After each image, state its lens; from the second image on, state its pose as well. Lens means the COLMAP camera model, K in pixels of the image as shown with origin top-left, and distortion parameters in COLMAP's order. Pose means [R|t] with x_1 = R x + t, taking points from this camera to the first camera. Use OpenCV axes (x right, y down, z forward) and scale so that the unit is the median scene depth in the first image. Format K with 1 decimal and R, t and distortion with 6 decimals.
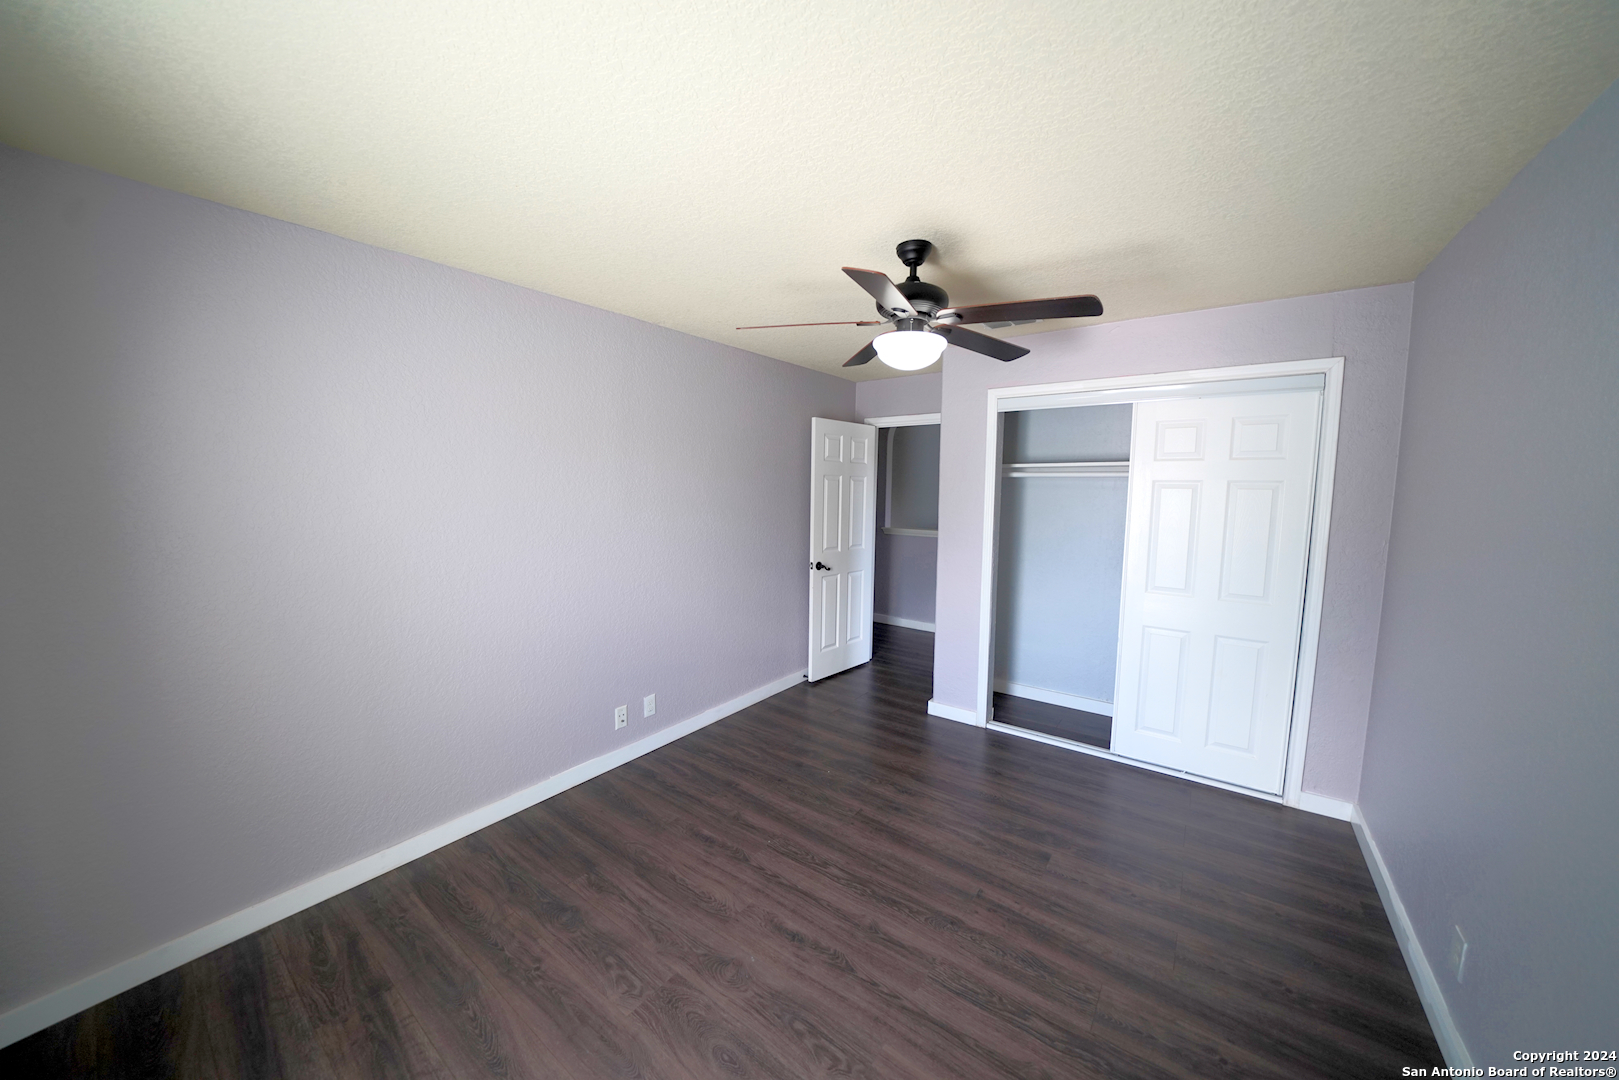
lens RADIAL K [[556.7, 0, 798.3], [0, 556.7, 545.8], [0, 0, 1]] dist [-0.023625, 0.000353]
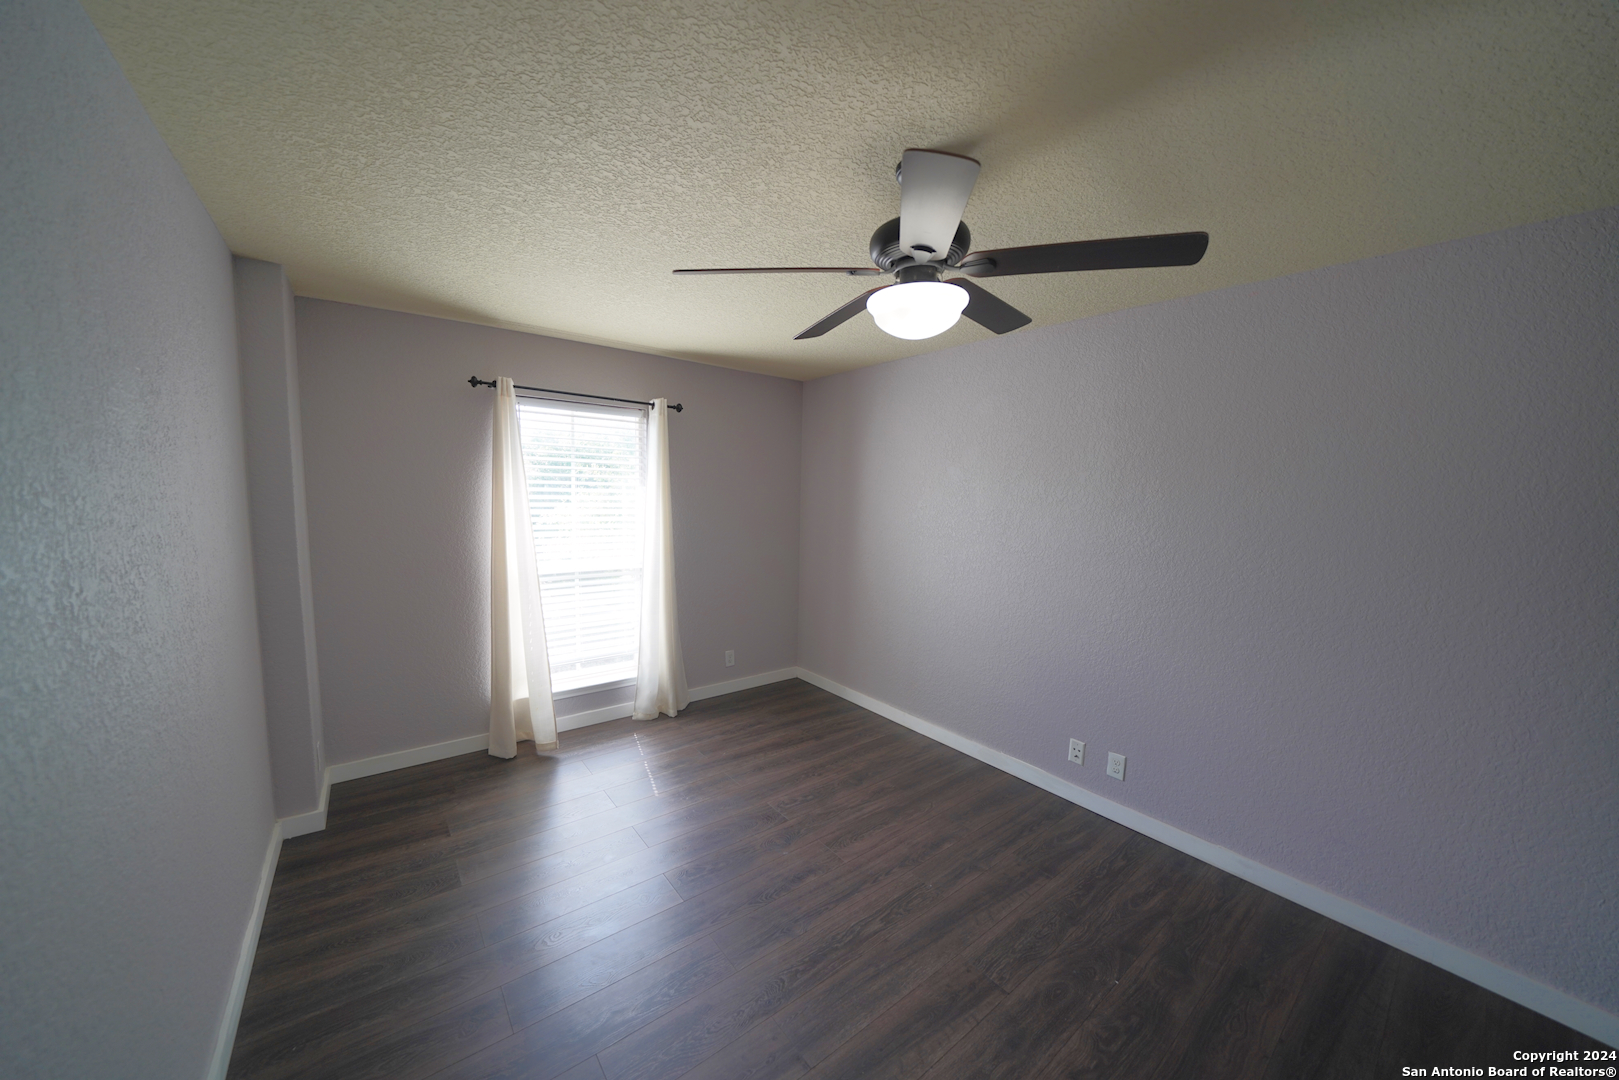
lens RADIAL K [[556.7, 0, 798.3], [0, 556.7, 545.8], [0, 0, 1]] dist [-0.023625, 0.000353]
pose [[-0.266266, 0.082653, -0.960349, 0.878379], [-0.130291, 0.984087, 0.120820, -0.104691], [0.955053, 0.157295, -0.251260, 0.981065]]
